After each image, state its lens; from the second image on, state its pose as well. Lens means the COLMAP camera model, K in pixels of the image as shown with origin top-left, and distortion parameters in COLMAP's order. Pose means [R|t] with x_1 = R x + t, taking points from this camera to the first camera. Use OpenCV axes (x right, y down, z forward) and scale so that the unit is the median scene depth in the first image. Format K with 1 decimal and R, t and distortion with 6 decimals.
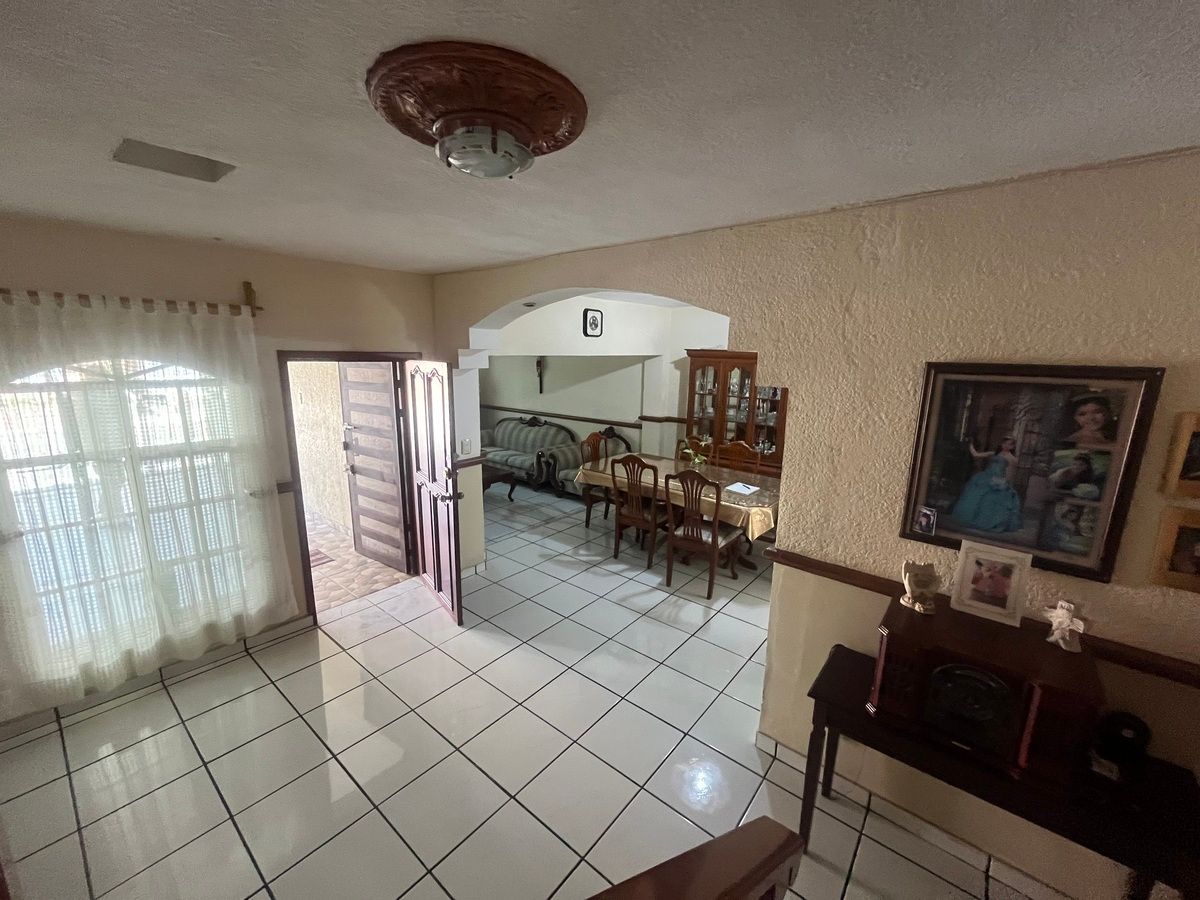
lens RADIAL K [[485.9, 0, 600.7], [0, 485.9, 451.7], [0, 0, 1]] dist [-0.002174, -0.000076]
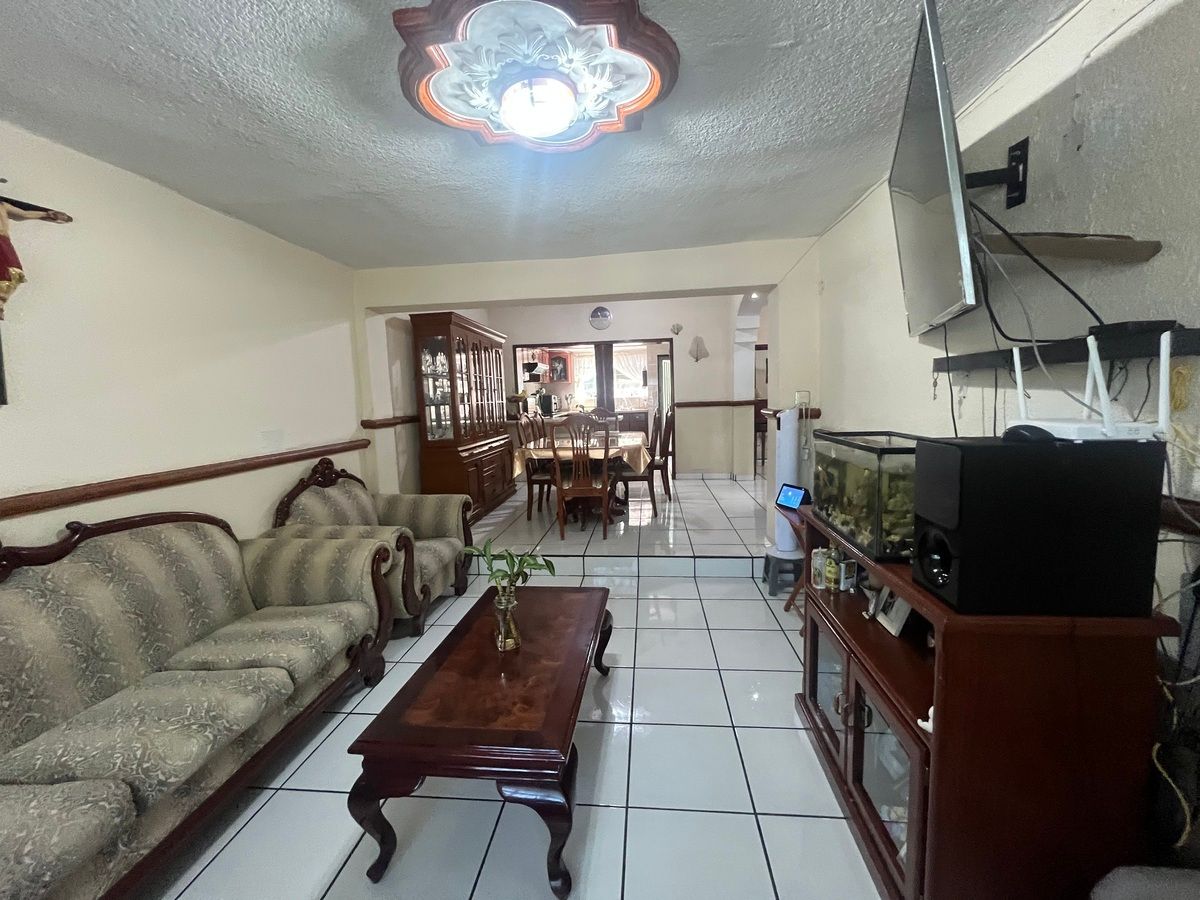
lens RADIAL K [[485.9, 0, 600.8], [0, 485.9, 448.3], [0, 0, 1]] dist [-0.002174, -0.000076]
pose [[-0.549023, -0.090821, 0.830858, -0.575467], [0.193283, 0.953337, 0.231929, -0.137954], [-0.813151, 0.287925, -0.505850, 1.227363]]
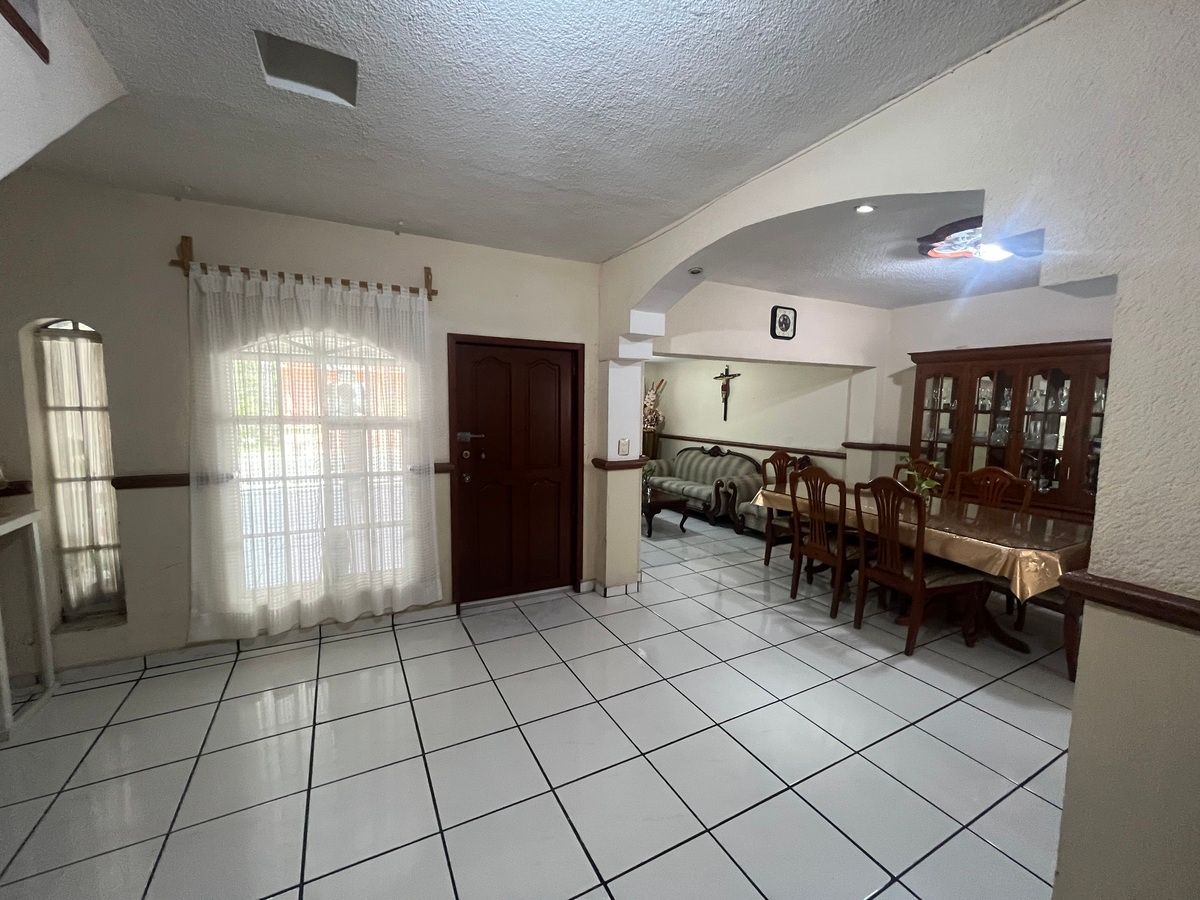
lens RADIAL K [[485.9, 0, 599.5], [0, 485.9, 451.6], [0, 0, 1]] dist [-0.002174, -0.000076]
pose [[0.920261, 0.034563, -0.389776, 0.023901], [-0.078017, 0.992299, -0.096207, 0.060362], [0.383449, 0.118945, 0.915870, 0.104810]]
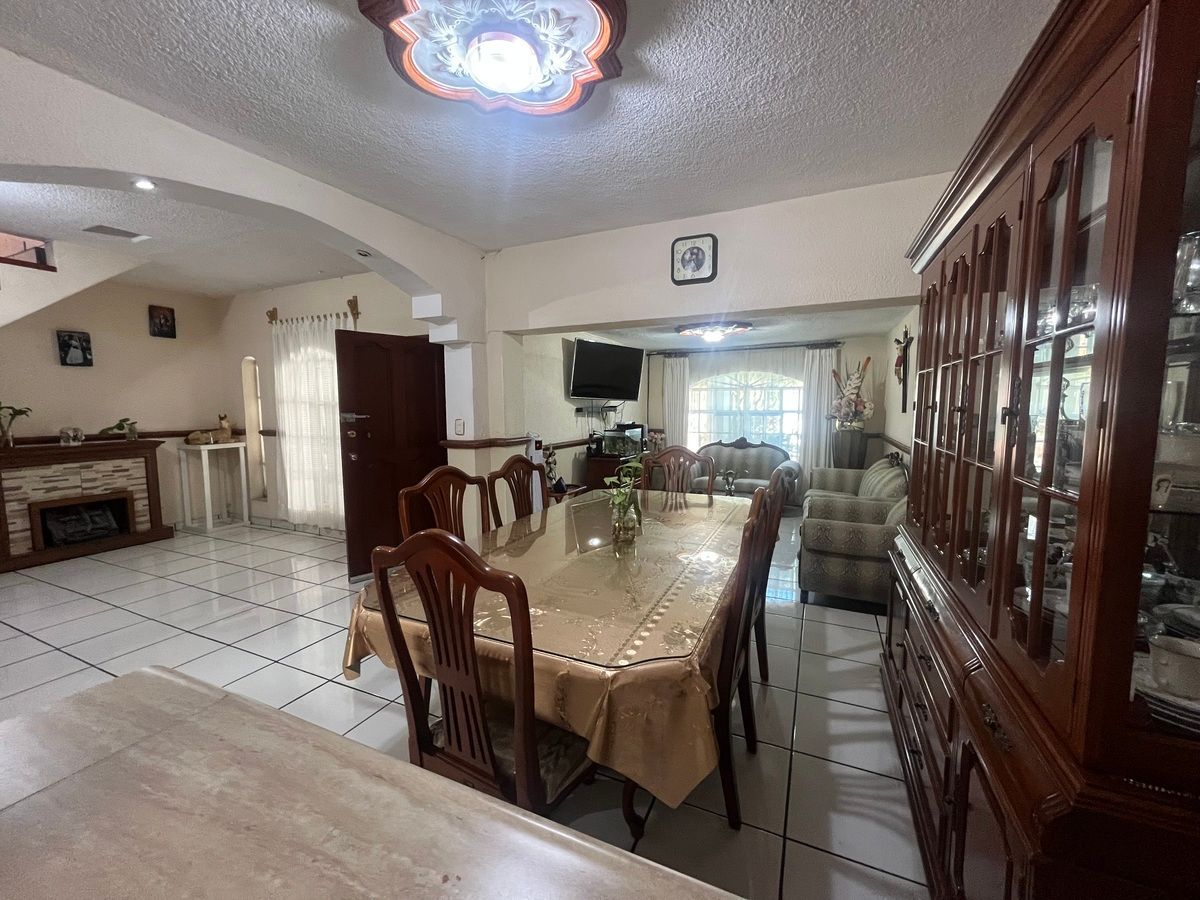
lens RADIAL K [[485.9, 0, 594.7], [0, 485.9, 449.8], [0, 0, 1]] dist [-0.002174, -0.000076]
pose [[0.247198, 0.068585, -0.966535, 0.476459], [-0.191973, 0.981186, 0.020526, -0.024590], [0.949758, 0.180474, 0.255713, 0.689253]]
